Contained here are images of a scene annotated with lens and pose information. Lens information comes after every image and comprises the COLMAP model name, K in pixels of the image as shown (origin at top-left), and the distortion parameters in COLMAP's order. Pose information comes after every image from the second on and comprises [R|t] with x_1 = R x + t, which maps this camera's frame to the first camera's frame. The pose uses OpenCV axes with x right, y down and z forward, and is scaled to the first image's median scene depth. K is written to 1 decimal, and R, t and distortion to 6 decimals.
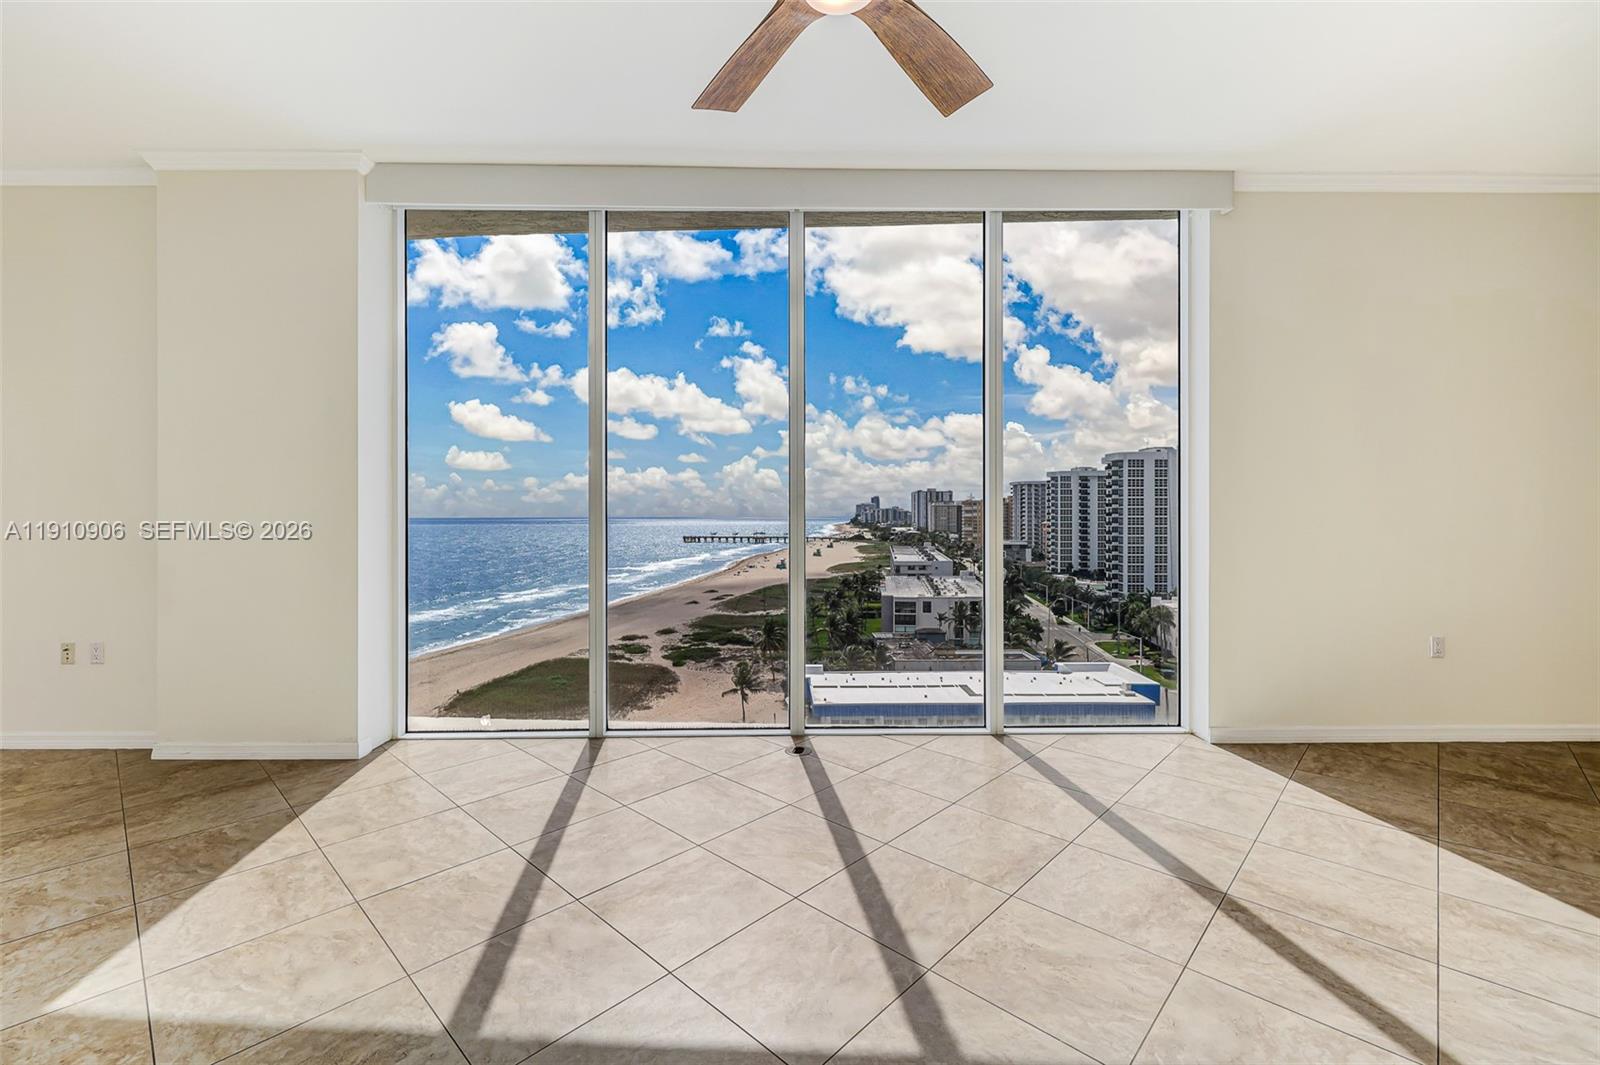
lens RADIAL K [[677.2, 0, 785.6], [0, 677.2, 519.6], [0, 0, 1]] dist [-0.001047, 0.001001]
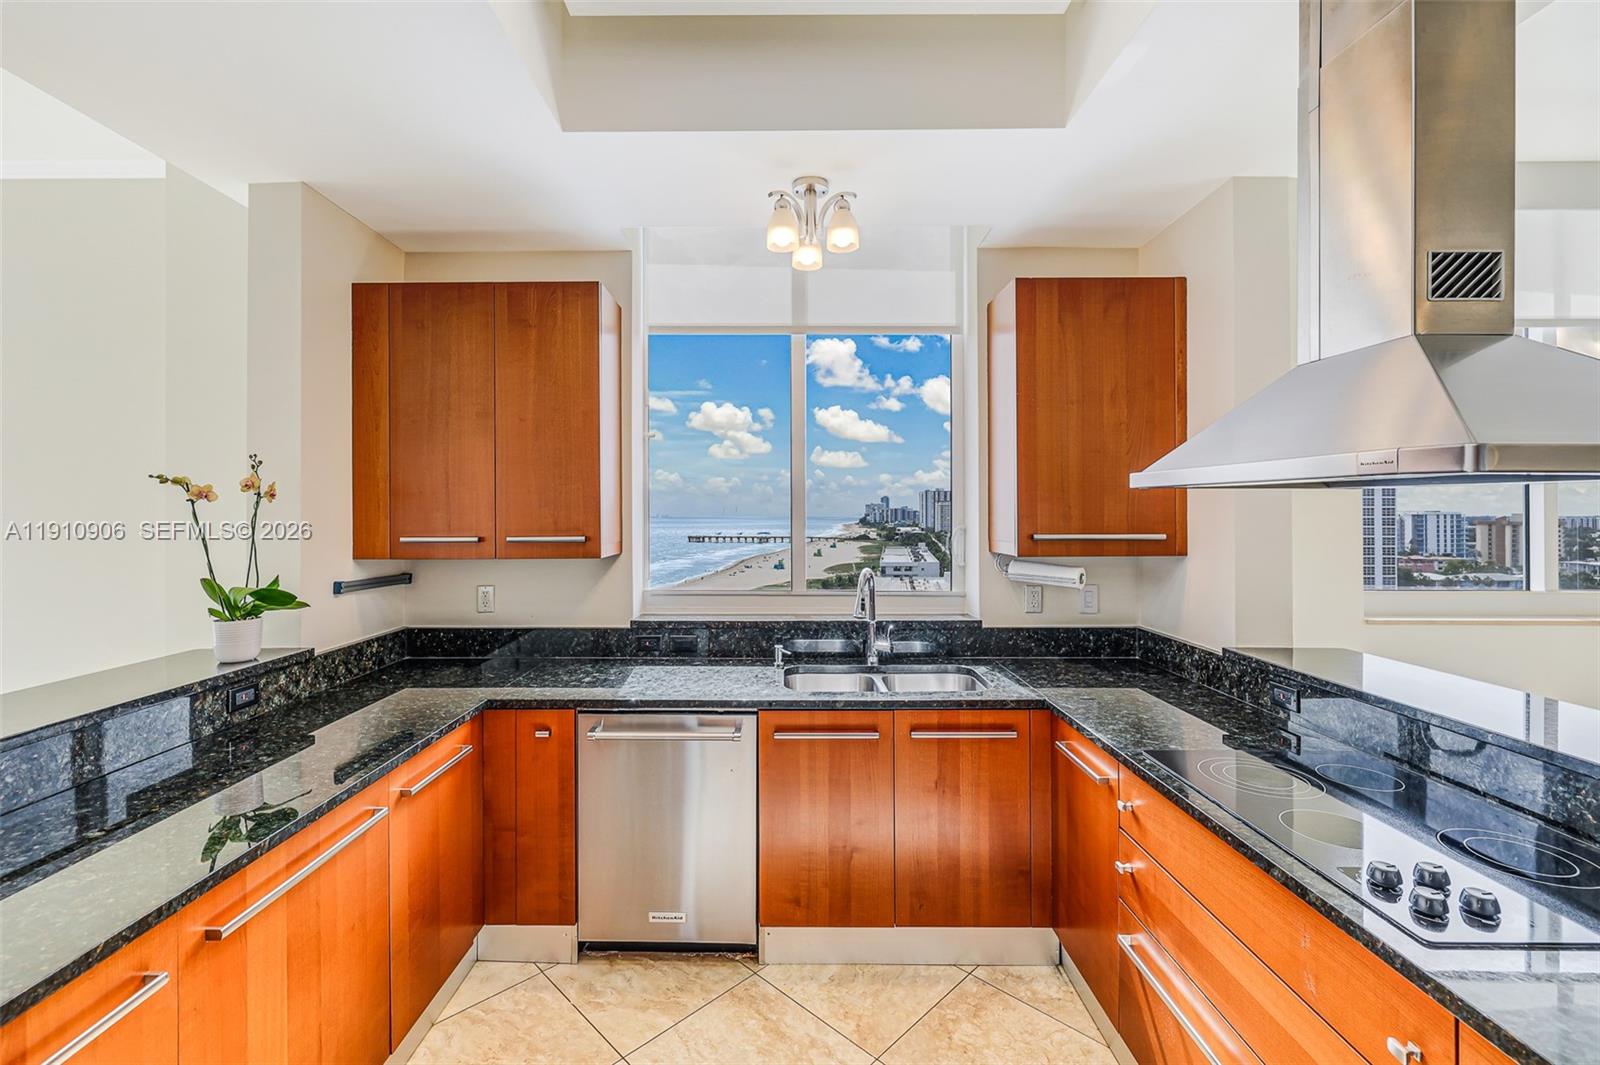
lens RADIAL K [[677.2, 0, 790.6], [0, 677.2, 513.4], [0, 0, 1]] dist [-0.001047, 0.001001]
pose [[0.999949, 0.000740, 0.010076, -0.546789], [-0.000645, 0.999955, -0.009452, 0.015764], [-0.010083, 0.009445, 0.999905, -0.143902]]
